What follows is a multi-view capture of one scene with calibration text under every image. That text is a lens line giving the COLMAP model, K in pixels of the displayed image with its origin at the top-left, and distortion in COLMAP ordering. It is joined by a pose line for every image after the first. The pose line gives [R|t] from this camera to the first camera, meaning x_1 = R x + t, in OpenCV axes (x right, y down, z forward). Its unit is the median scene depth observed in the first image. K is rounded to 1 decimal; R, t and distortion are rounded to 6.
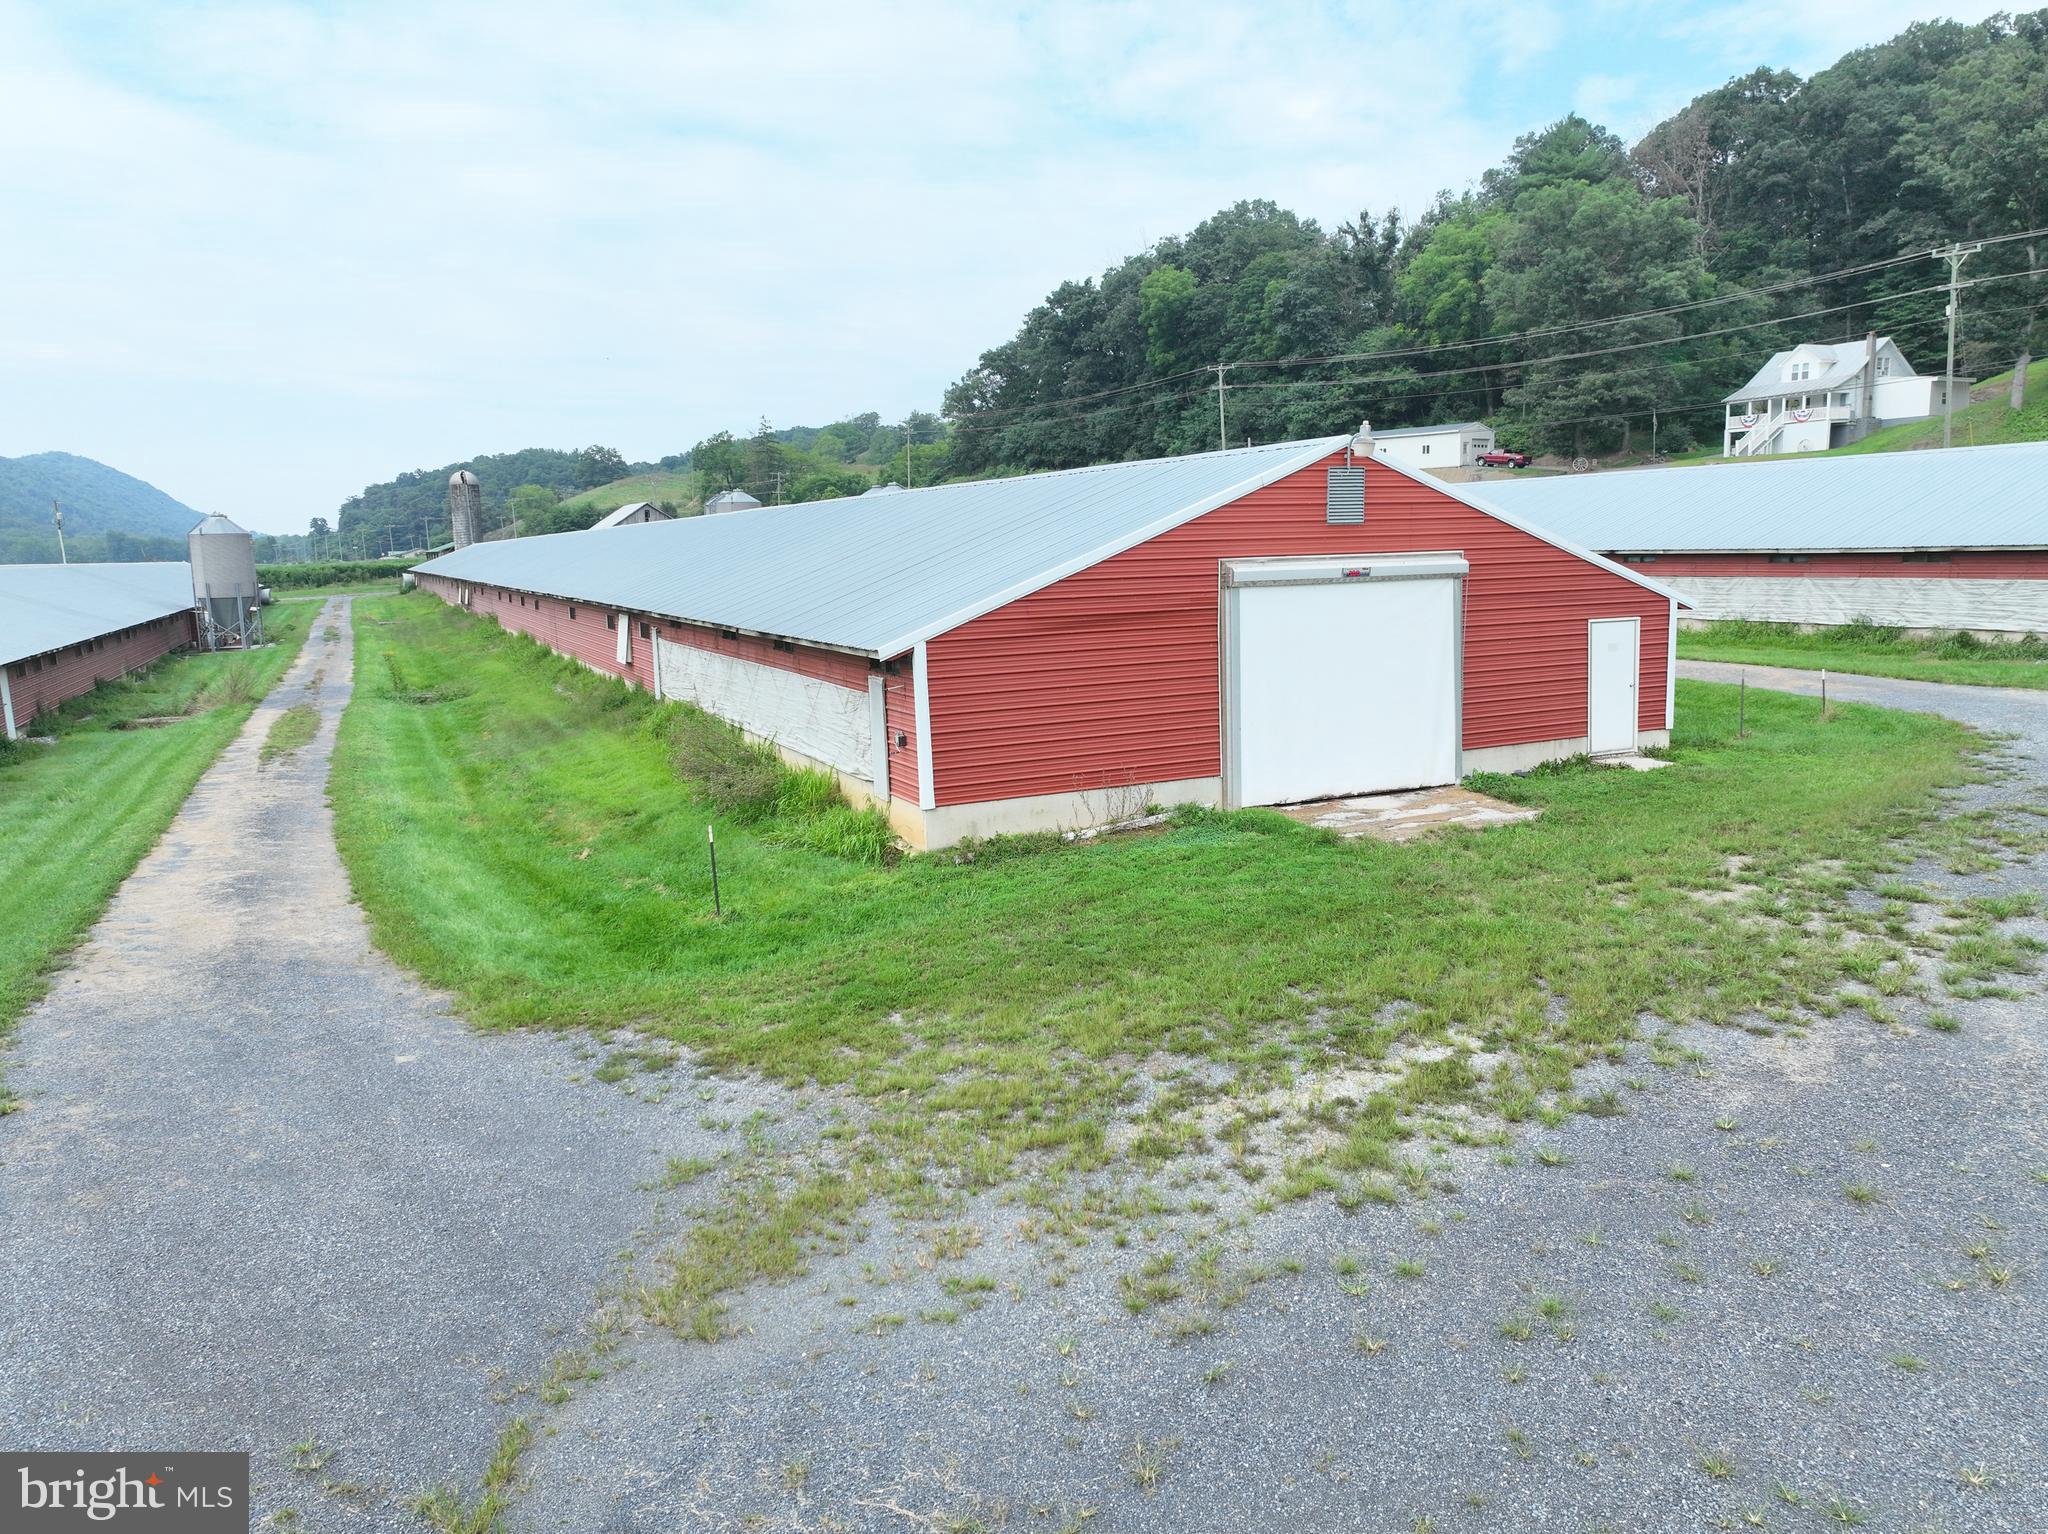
lens RADIAL K [[1440.7, 0, 1025.7], [0, 1440.7, 760.2], [0, 0, 1]] dist [-0.004284, 0.023194]
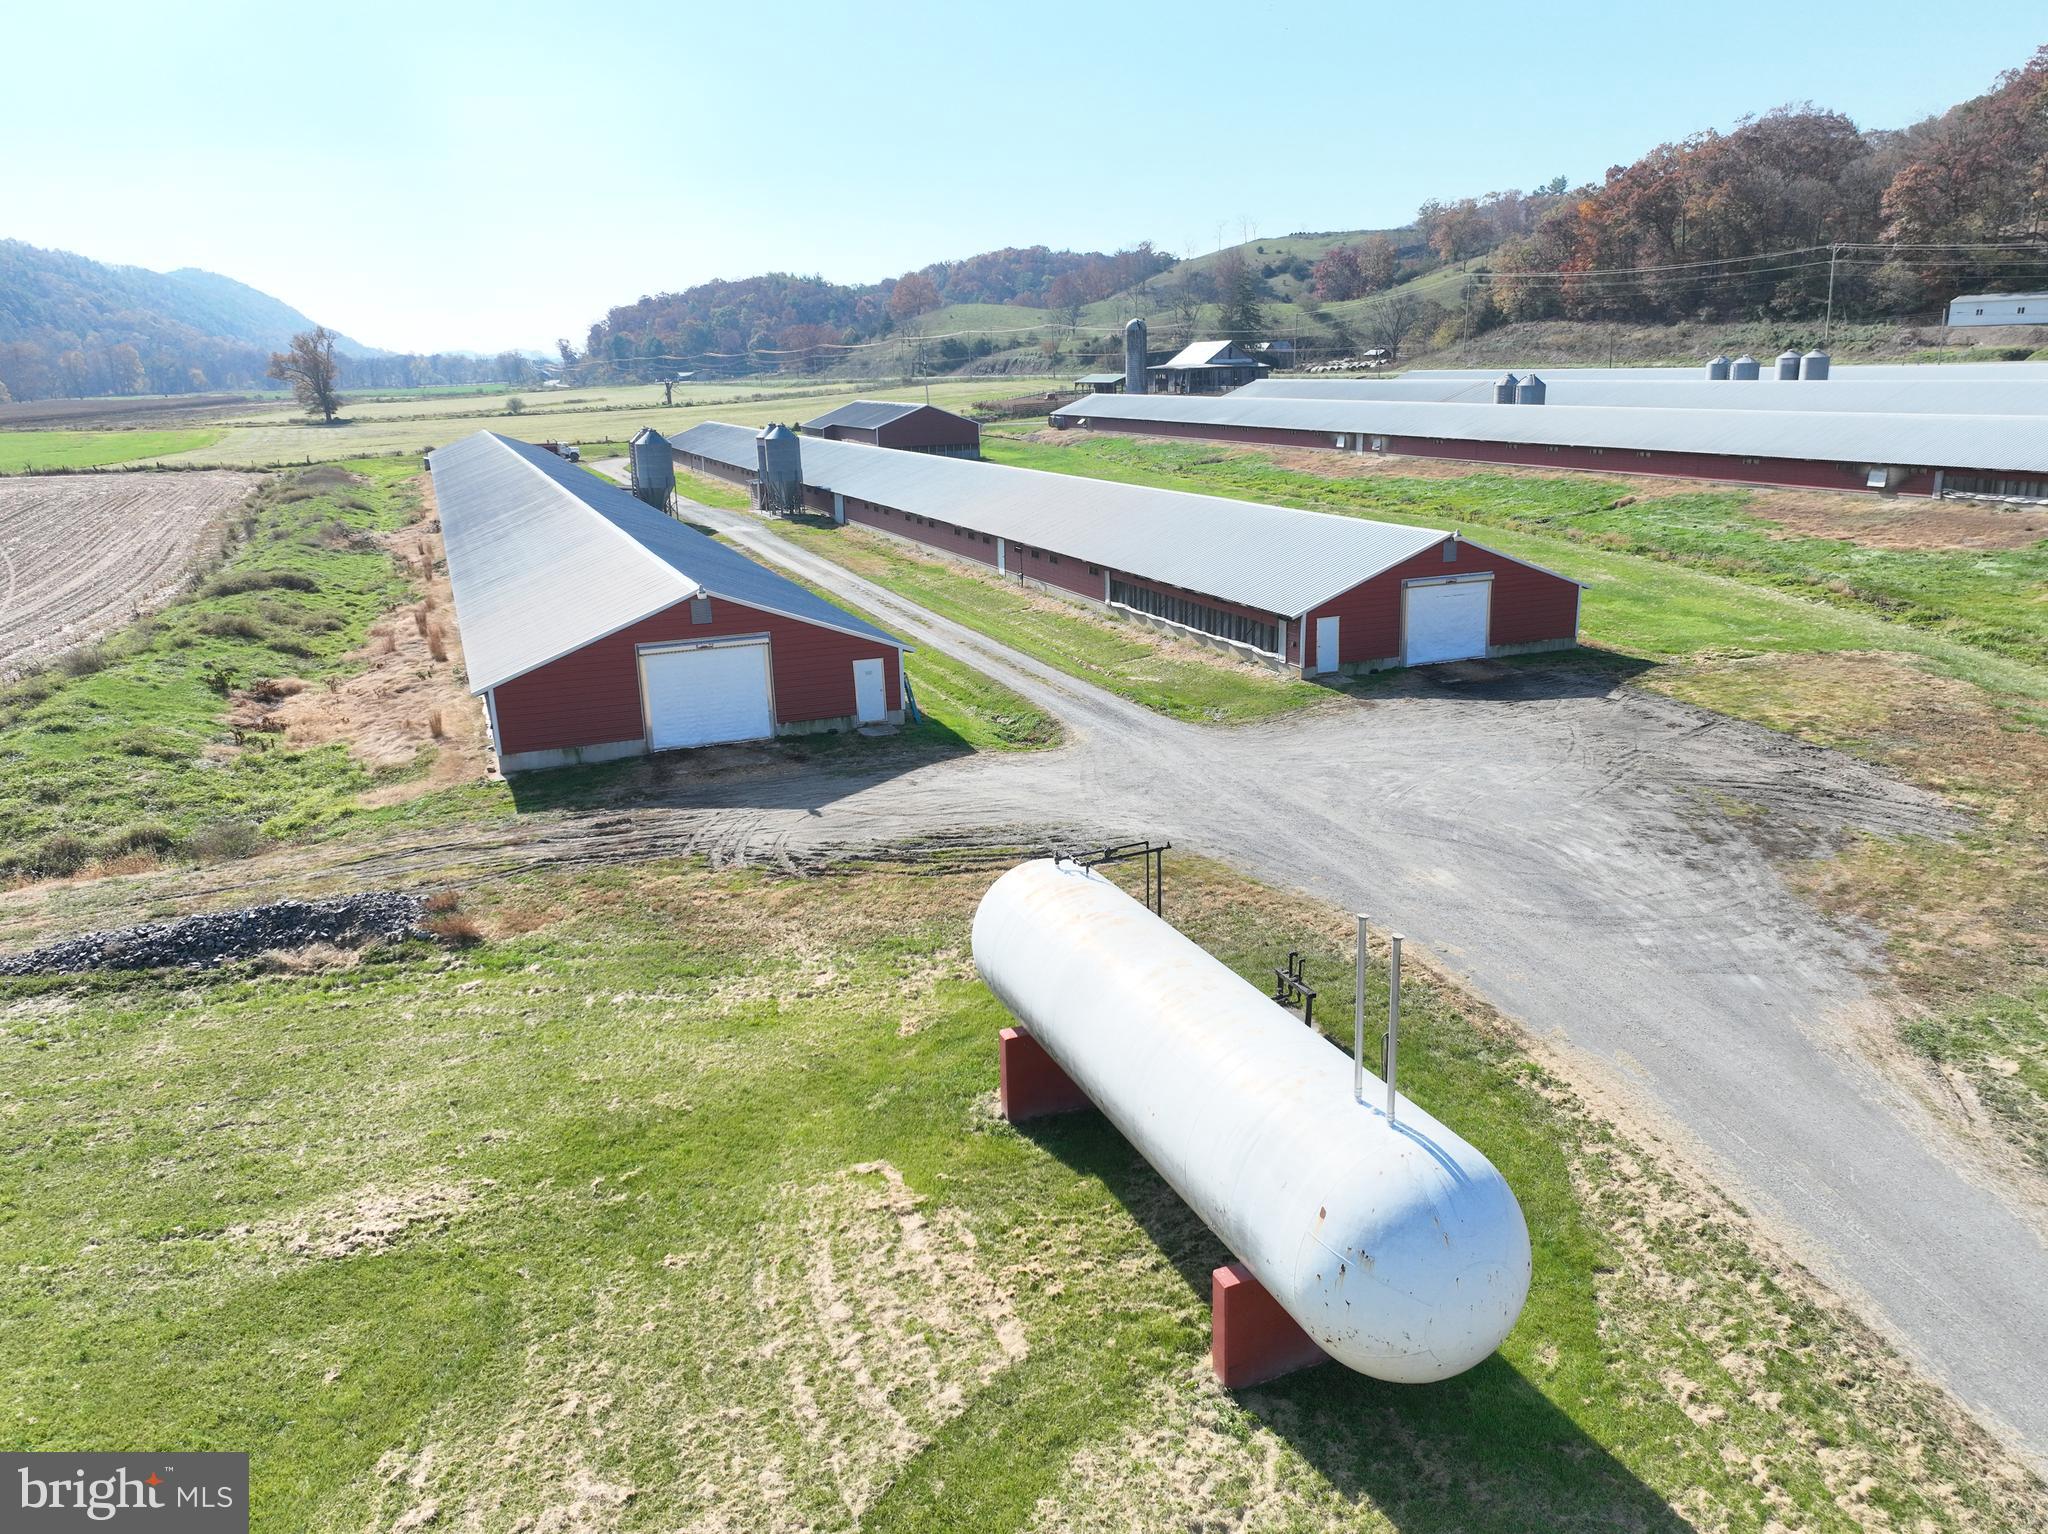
lens RADIAL K [[1440.7, 0, 1041.7], [0, 1440.7, 752.9], [0, 0, 1]] dist [-0.004284, 0.023194]
pose [[0.998863, 0.010700, -0.046459, -0.222284], [-0.005168, 0.993046, 0.117611, 0.019550], [0.047395, -0.117237, 0.991972, -0.185263]]
